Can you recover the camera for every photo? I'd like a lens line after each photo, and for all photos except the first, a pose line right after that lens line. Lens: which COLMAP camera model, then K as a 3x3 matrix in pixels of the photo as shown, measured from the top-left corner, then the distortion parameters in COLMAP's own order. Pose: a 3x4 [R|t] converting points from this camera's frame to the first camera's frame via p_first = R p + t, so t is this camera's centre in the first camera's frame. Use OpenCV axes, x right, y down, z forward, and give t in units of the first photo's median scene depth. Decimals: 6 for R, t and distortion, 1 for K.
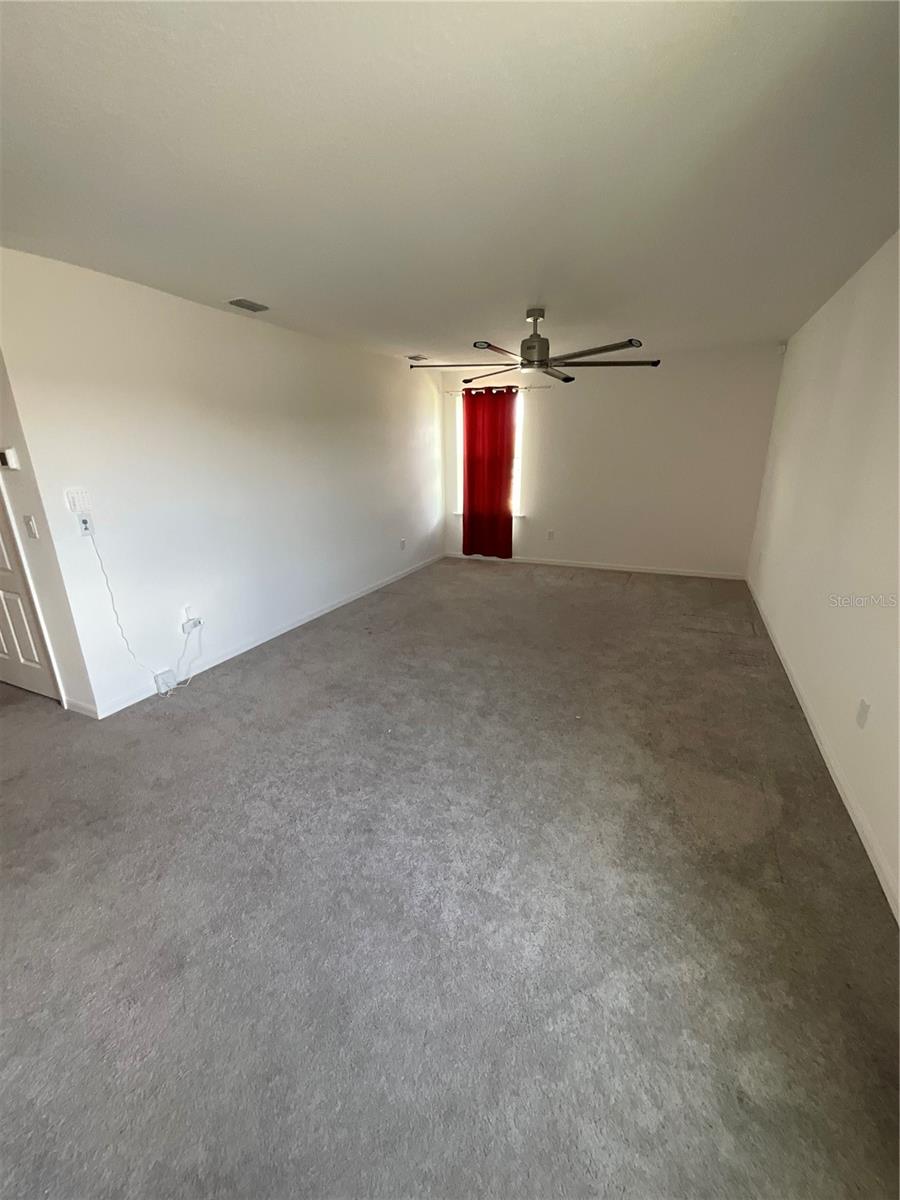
lens RADIAL K [[486.7, 0, 450.0], [0, 486.7, 600.0], [0, 0, 1]] dist [-0.003448, 0.000264]
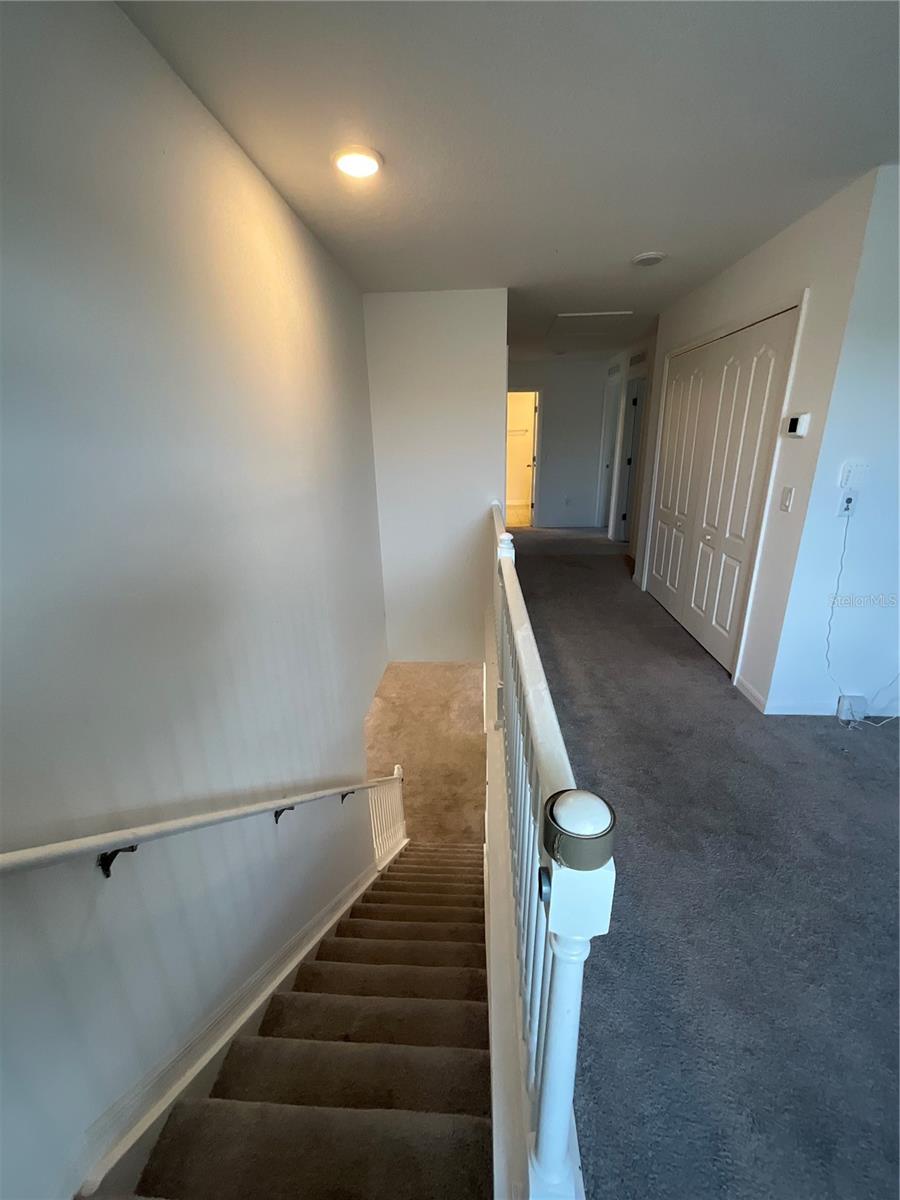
lens RADIAL K [[486.7, 0, 450.0], [0, 486.7, 600.0], [0, 0, 1]] dist [-0.003448, 0.000264]
pose [[0.365773, 0.308984, -0.877917, -0.198364], [-0.258091, 0.939963, 0.223291, -0.008578], [0.894203, 0.144909, 0.423559, 0.047120]]
